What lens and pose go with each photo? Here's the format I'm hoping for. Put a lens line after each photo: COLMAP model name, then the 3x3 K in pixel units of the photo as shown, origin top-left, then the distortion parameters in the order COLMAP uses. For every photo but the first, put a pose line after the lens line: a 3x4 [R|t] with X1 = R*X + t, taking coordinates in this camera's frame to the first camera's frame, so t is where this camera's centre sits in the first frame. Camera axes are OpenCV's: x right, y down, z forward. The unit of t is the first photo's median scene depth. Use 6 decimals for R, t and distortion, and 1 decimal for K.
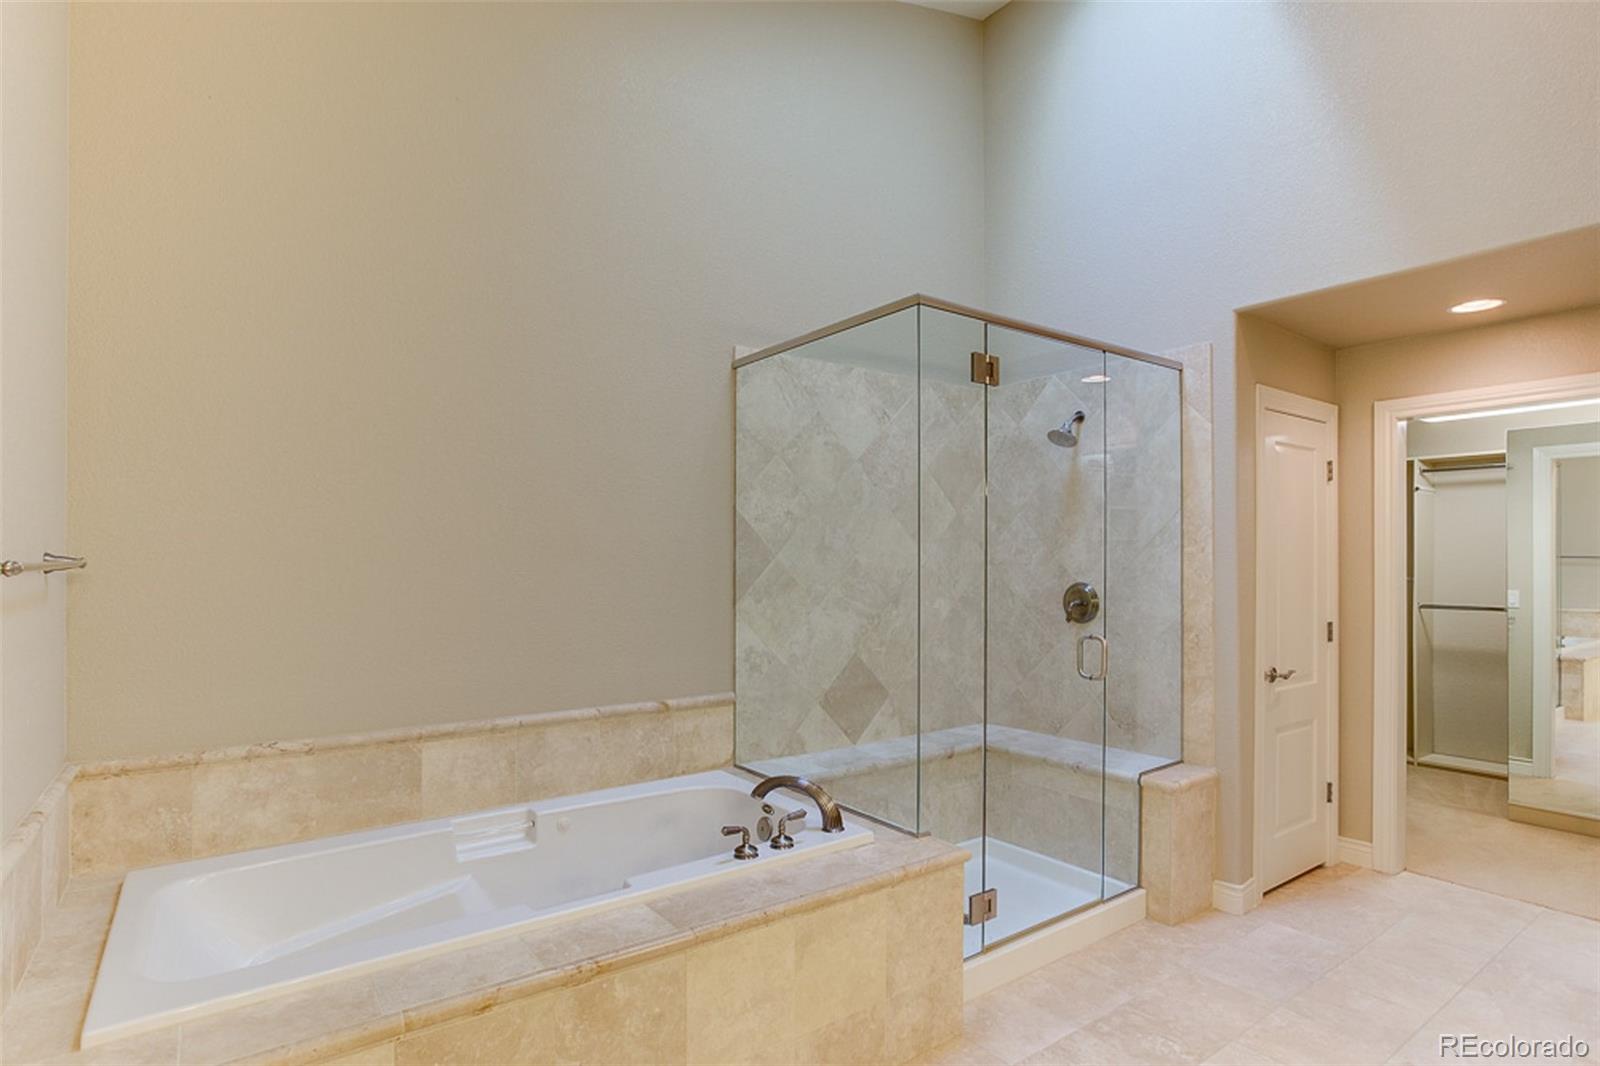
lens RADIAL K [[830.0, 0, 801.7], [0, 830.0, 553.5], [0, 0, 1]] dist [-0.038275, 0.007467]
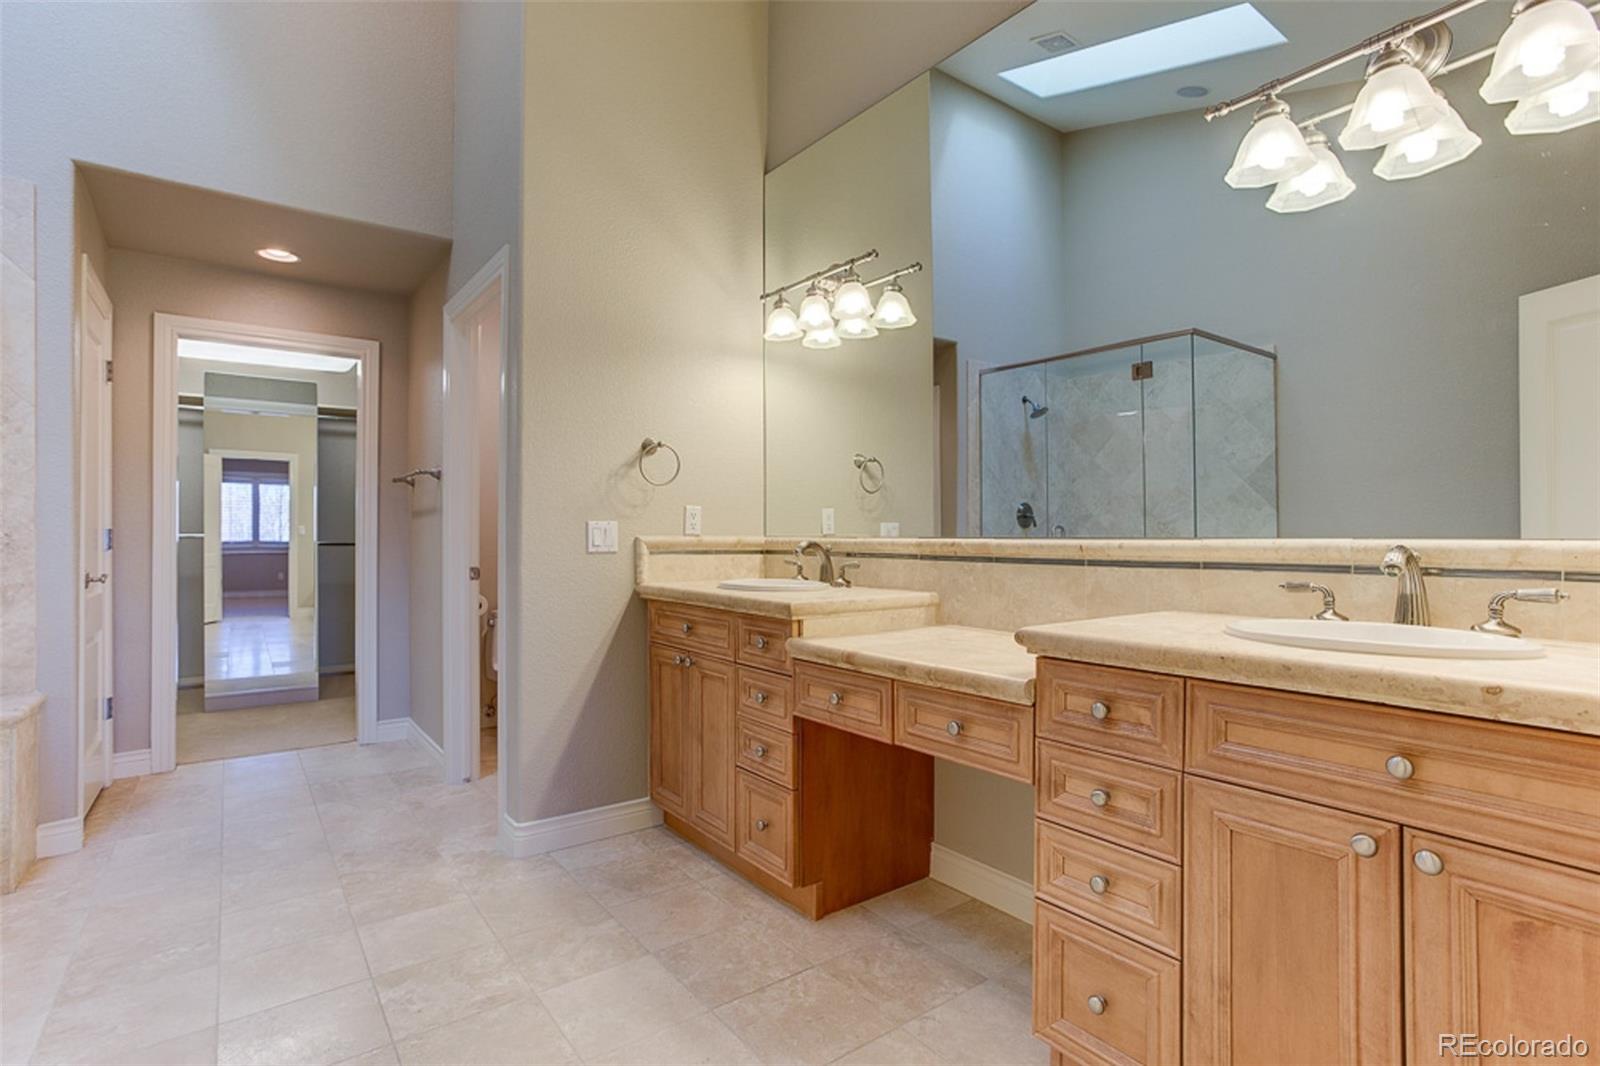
lens RADIAL K [[792.6, 0, 803.7], [0, 792.6, 531.0], [0, 0, 1]] dist [-0.040451, 0.025320]
pose [[-0.014677, 0.004705, 0.999881, -0.301497], [-0.002067, 0.999987, -0.004736, 0.097170], [-0.999890, -0.002136, -0.014667, 0.221717]]
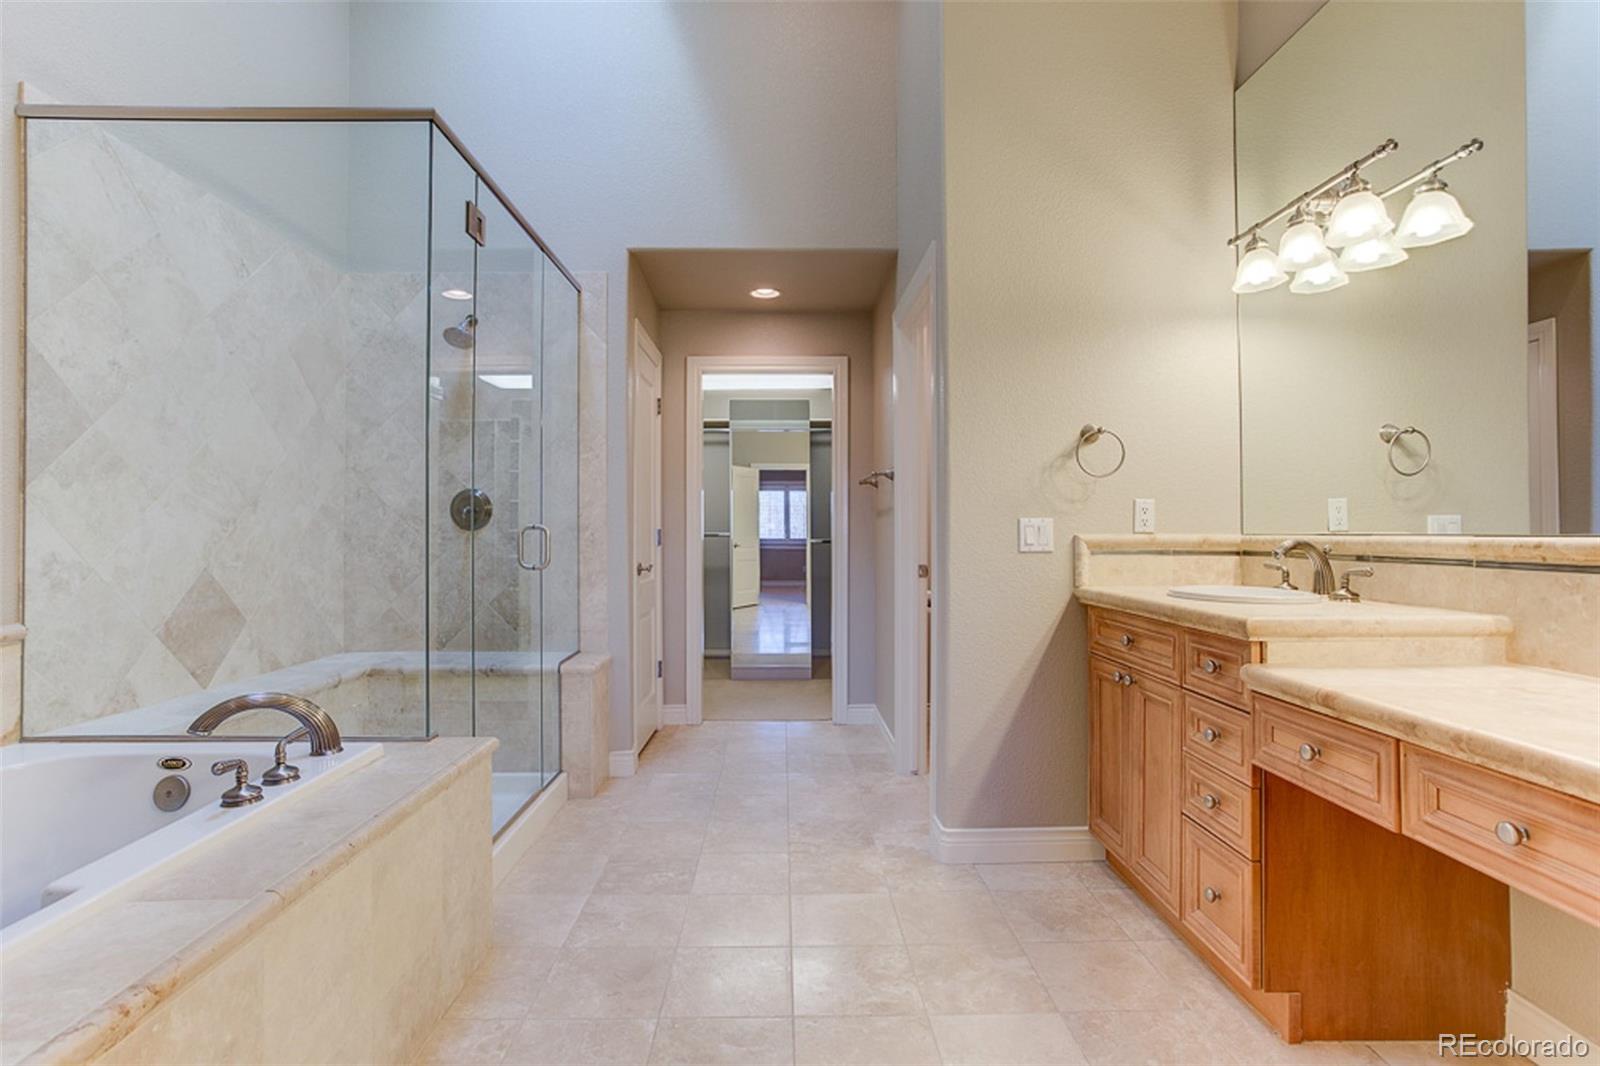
lens RADIAL K [[792.6, 0, 785.9], [0, 792.6, 523.7], [0, 0, 1]] dist [-0.040451, 0.025320]
pose [[0.579027, 0.008831, 0.815261, -0.231450], [0.000512, 0.999937, -0.011195, 0.097329], [-0.815308, 0.006900, 0.578986, 0.172954]]
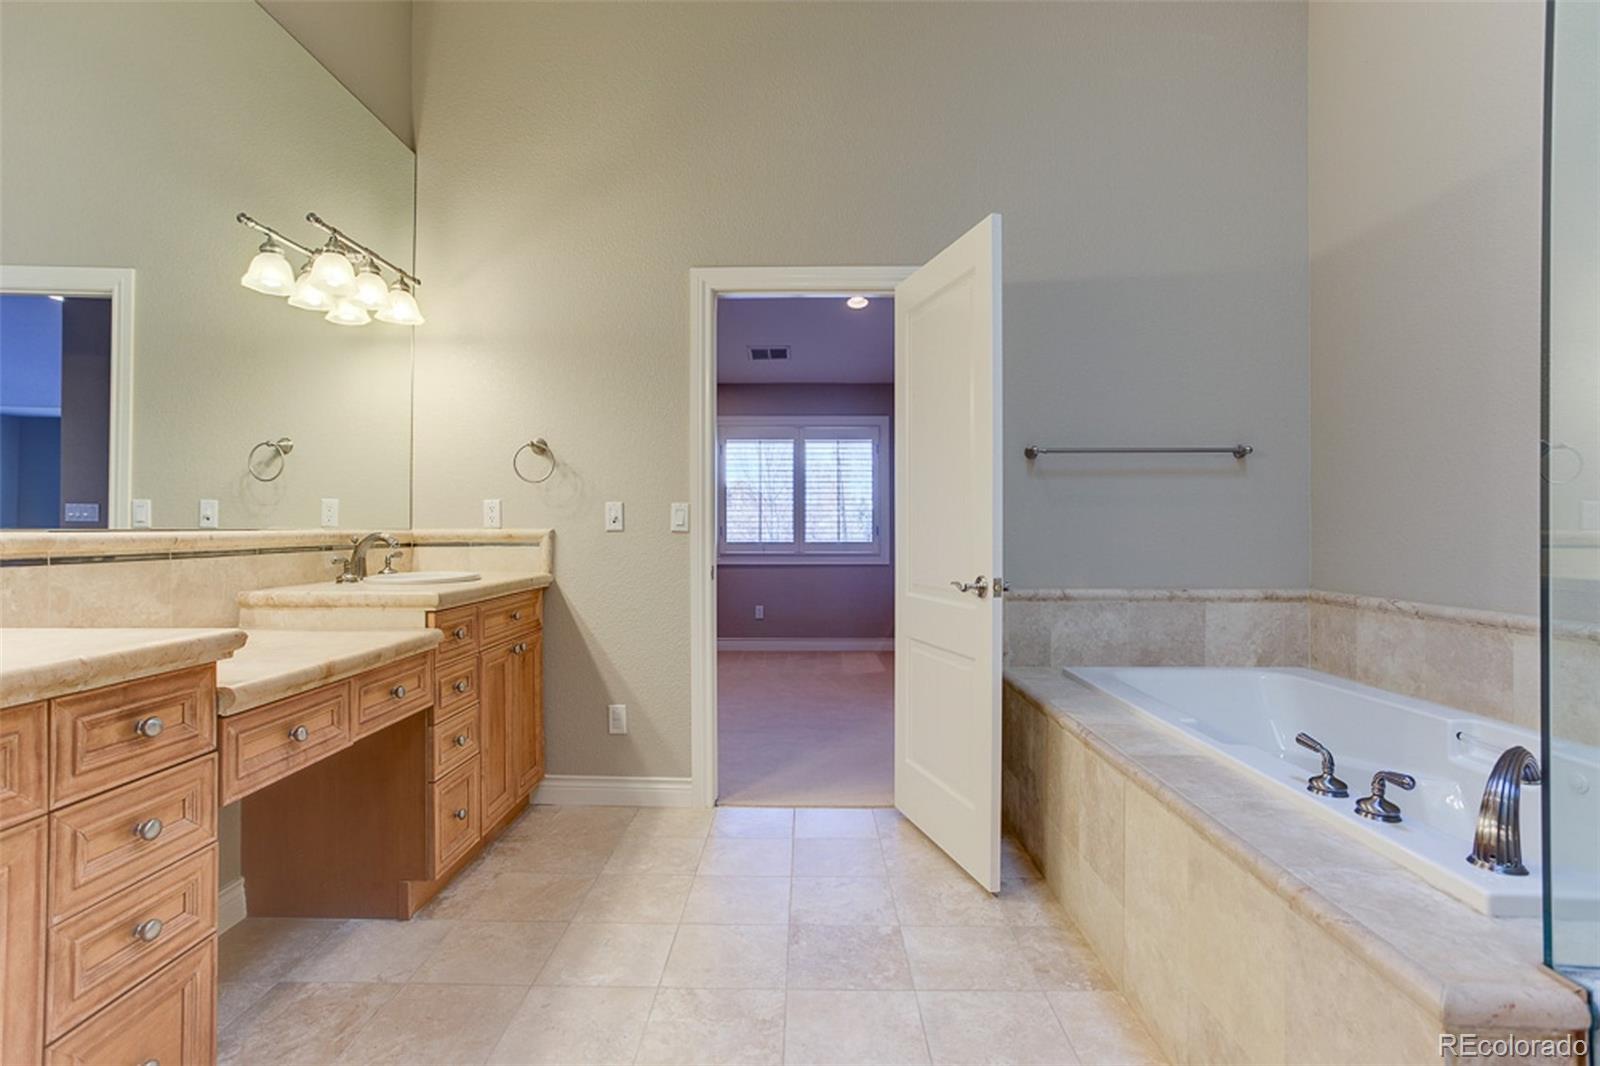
lens RADIAL K [[792.6, 0, 806.4], [0, 792.6, 528.2], [0, 0, 1]] dist [-0.040451, 0.025320]
pose [[-0.588807, -0.002326, -0.808270, 0.498856], [-0.000632, 0.999997, -0.002417, 0.099100], [0.808273, -0.000912, -0.588807, 0.708838]]
